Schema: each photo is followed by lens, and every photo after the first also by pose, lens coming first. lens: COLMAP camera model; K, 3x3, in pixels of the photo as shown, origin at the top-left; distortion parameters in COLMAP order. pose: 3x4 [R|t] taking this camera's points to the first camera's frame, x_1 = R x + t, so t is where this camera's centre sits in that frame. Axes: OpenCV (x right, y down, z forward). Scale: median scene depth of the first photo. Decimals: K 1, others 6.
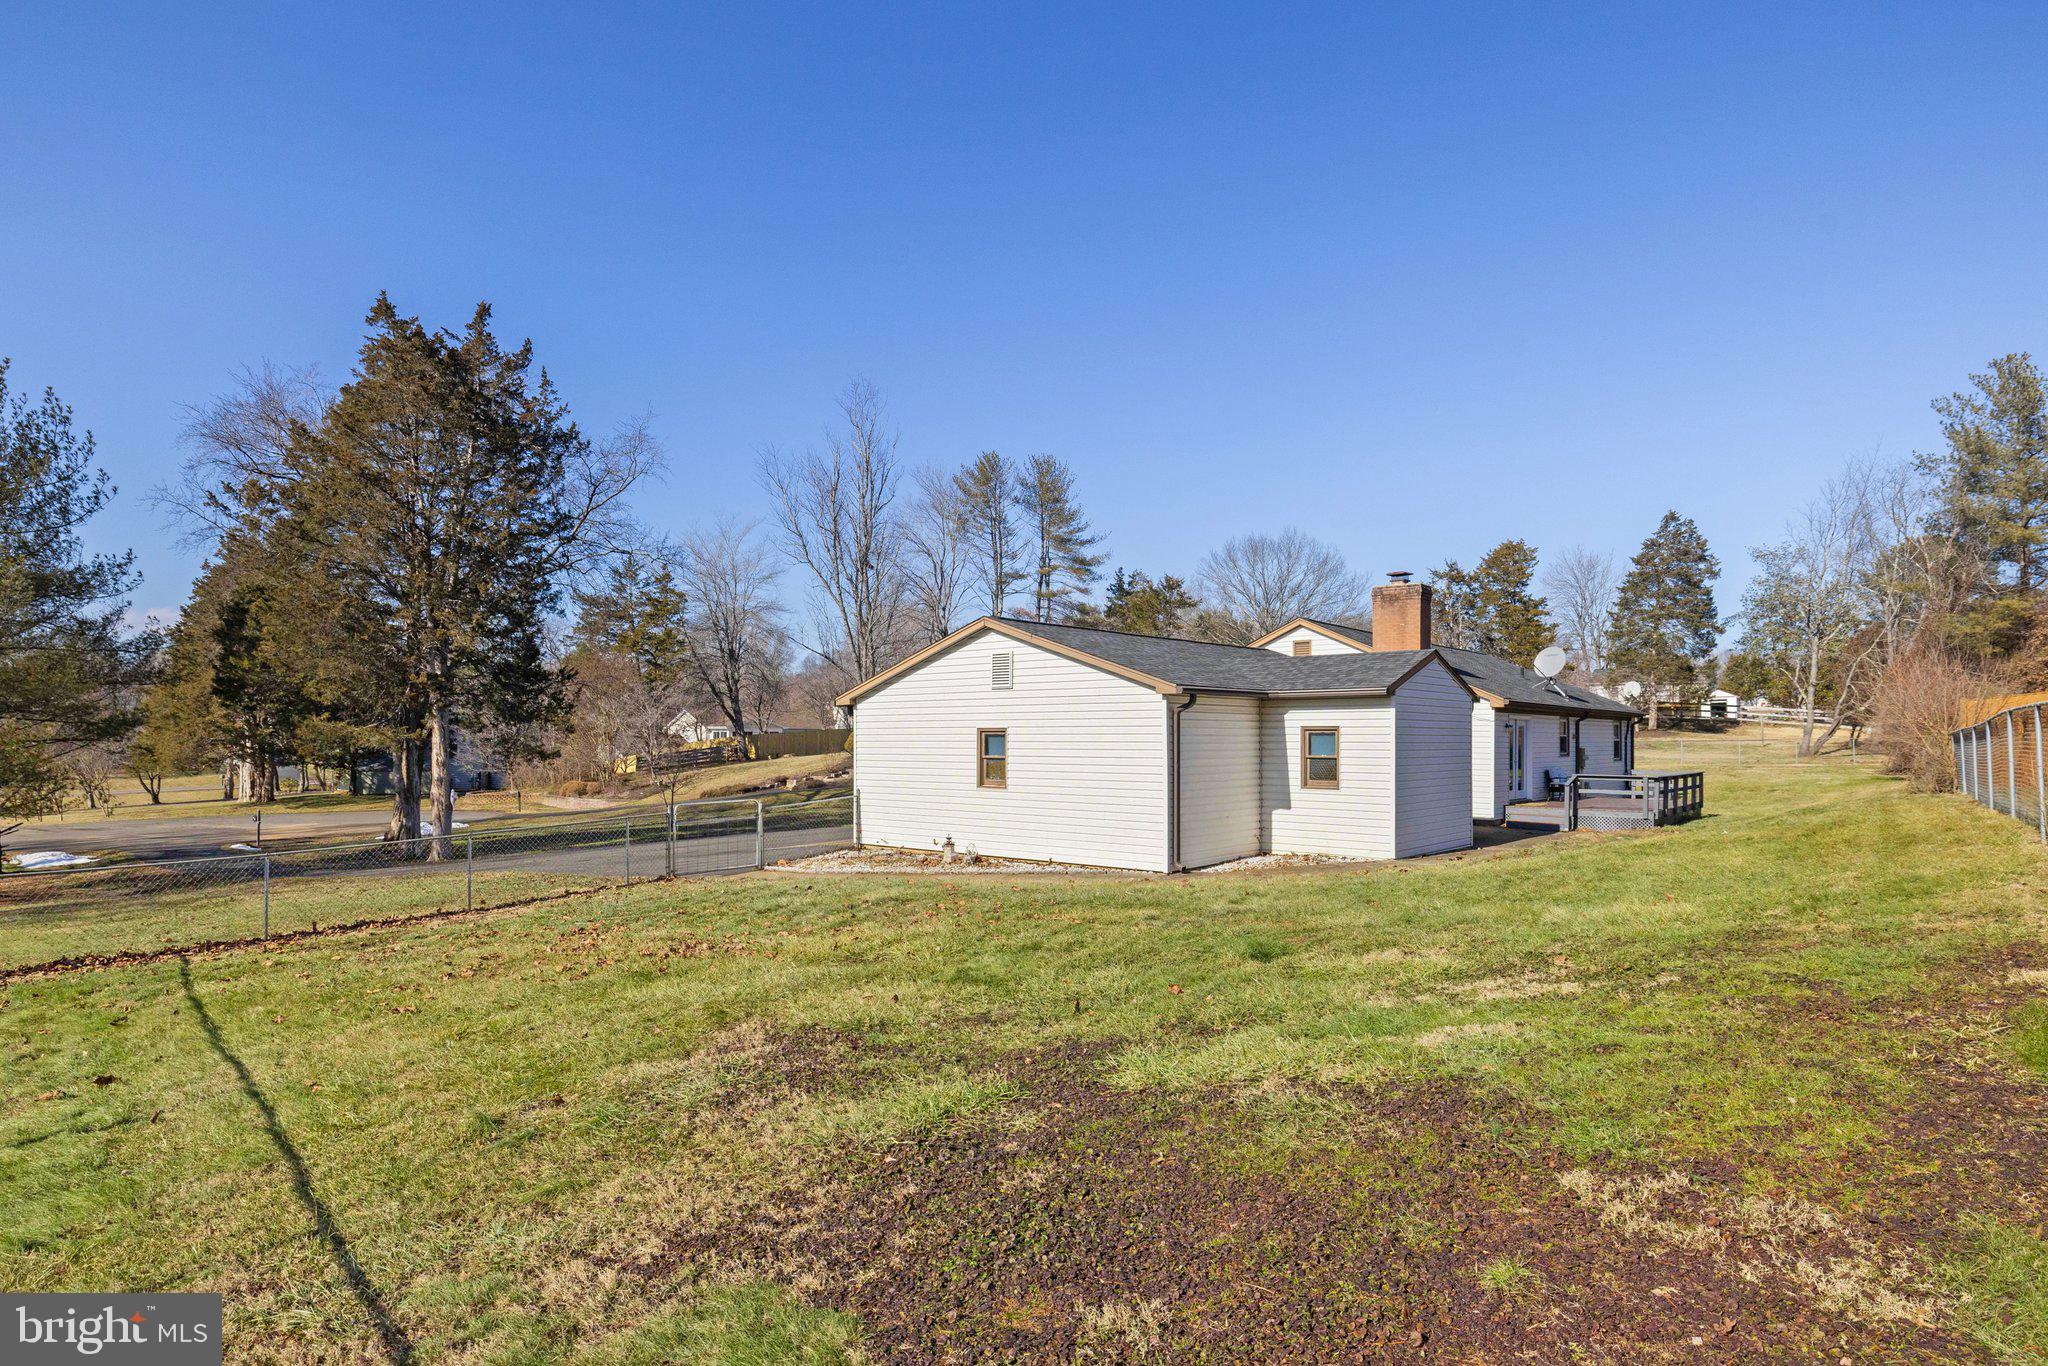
lens RADIAL K [[1039.7, 0, 1044.8], [0, 1039.7, 675.4], [0, 0, 1]] dist [-0.002205, -0.000186]
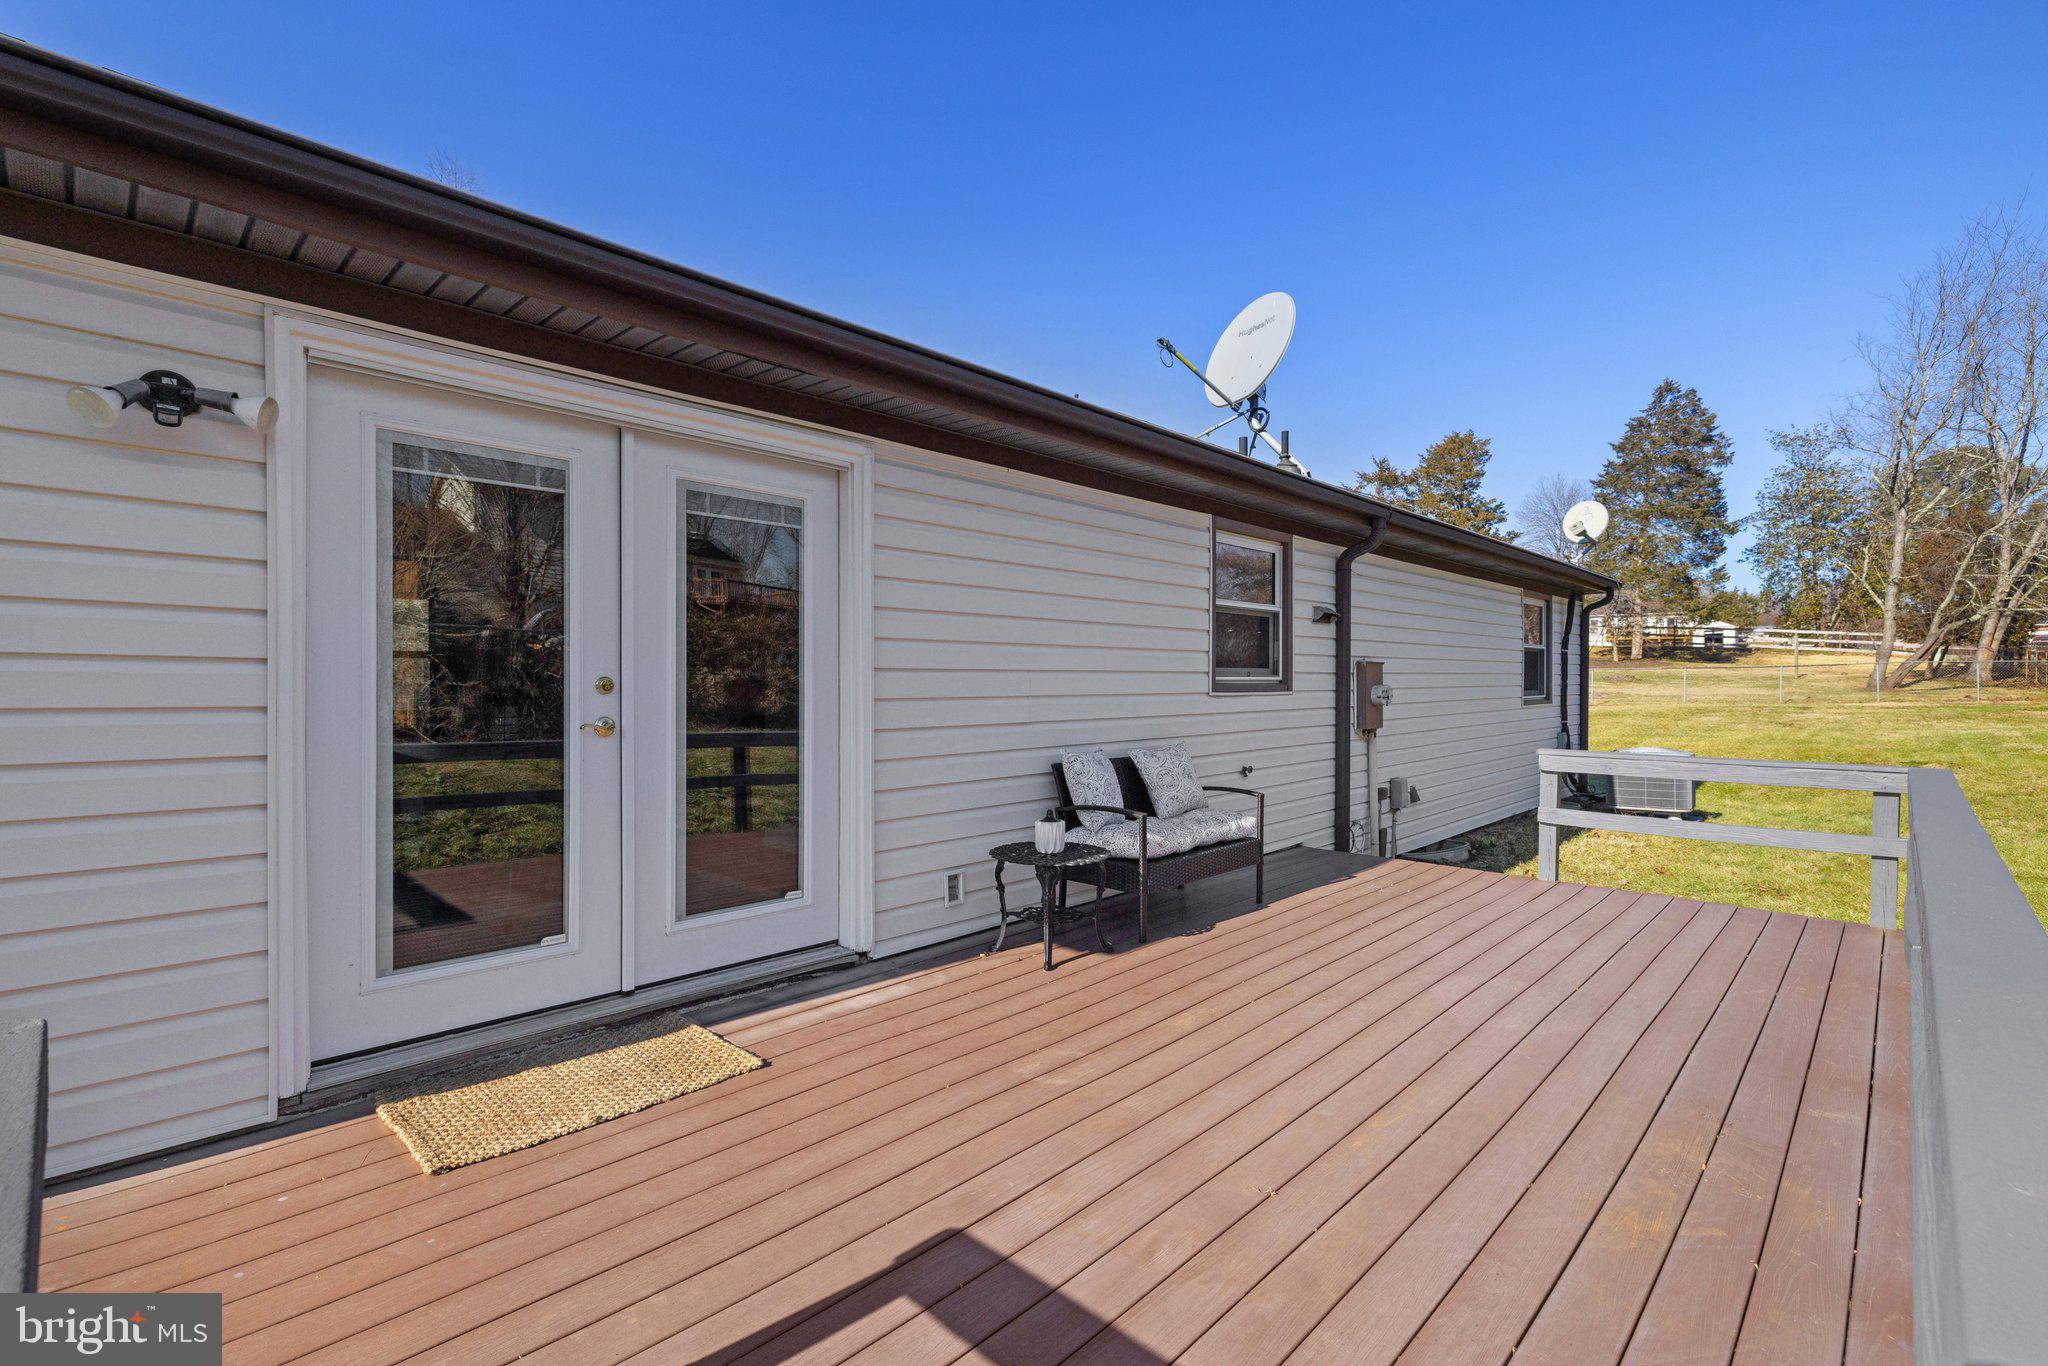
lens RADIAL K [[906.4, 0, 987.0], [0, 906.4, 667.8], [0, 0, 1]] dist [0.000480, 0.000193]
pose [[0.995709, -0.009923, -0.092003, 0.154997], [0.014079, 0.998904, 0.044632, 0.020961], [0.091460, -0.045736, 0.994758, 0.265737]]
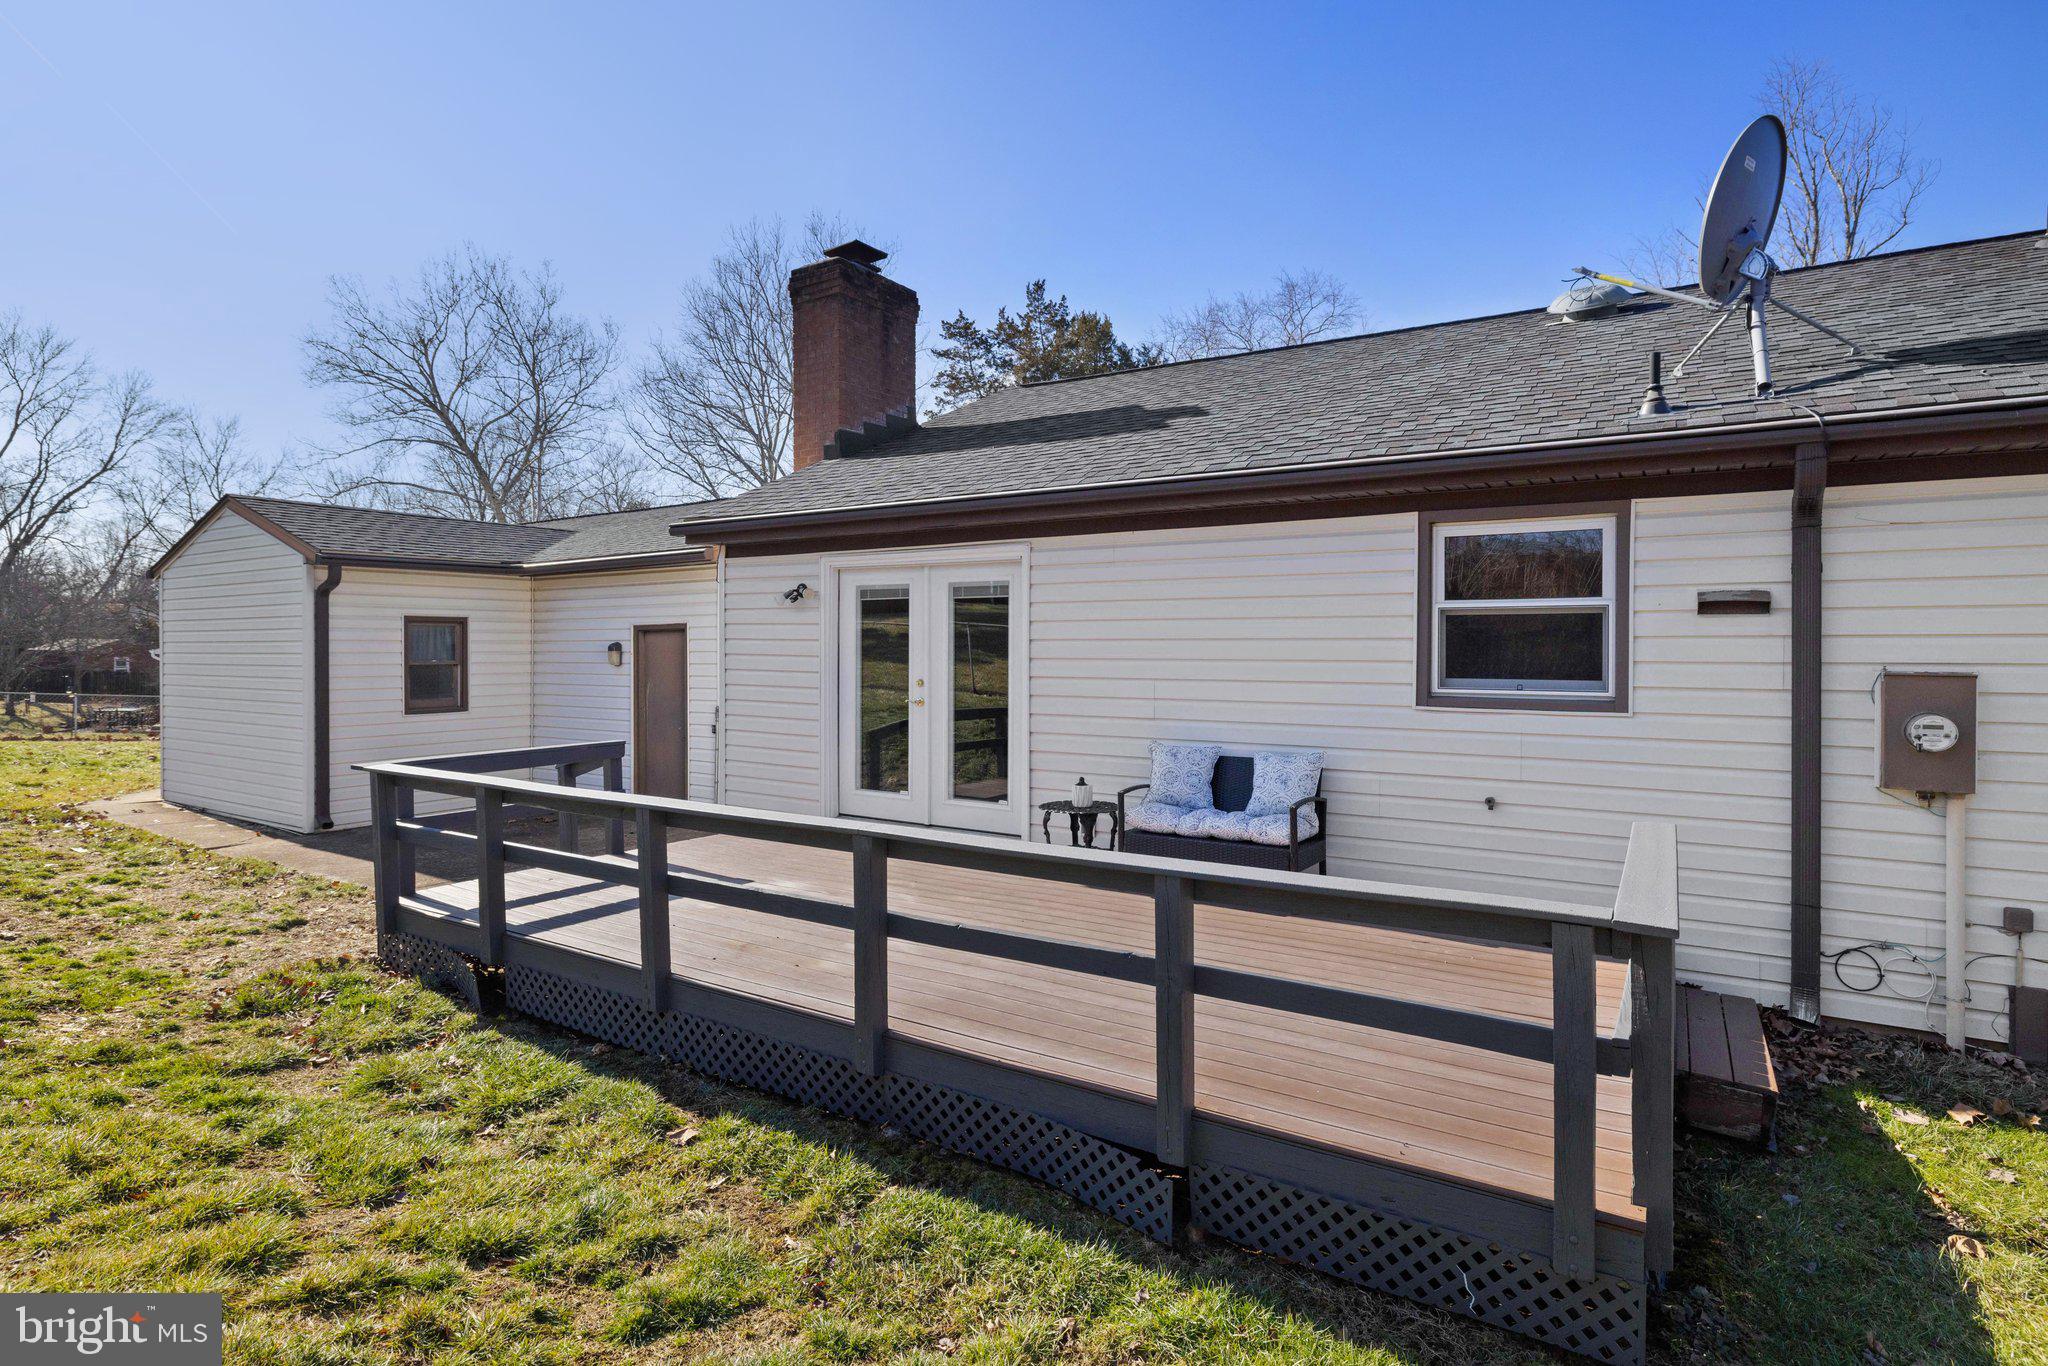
lens RADIAL K [[1039.7, 0, 1044.8], [0, 1039.7, 675.4], [0, 0, 1]] dist [-0.002205, -0.000186]
pose [[0.152905, 0.007755, -0.988210, 0.227679], [0.050474, 0.998603, 0.015646, 0.021560], [0.986951, -0.052272, 0.152300, 0.297352]]
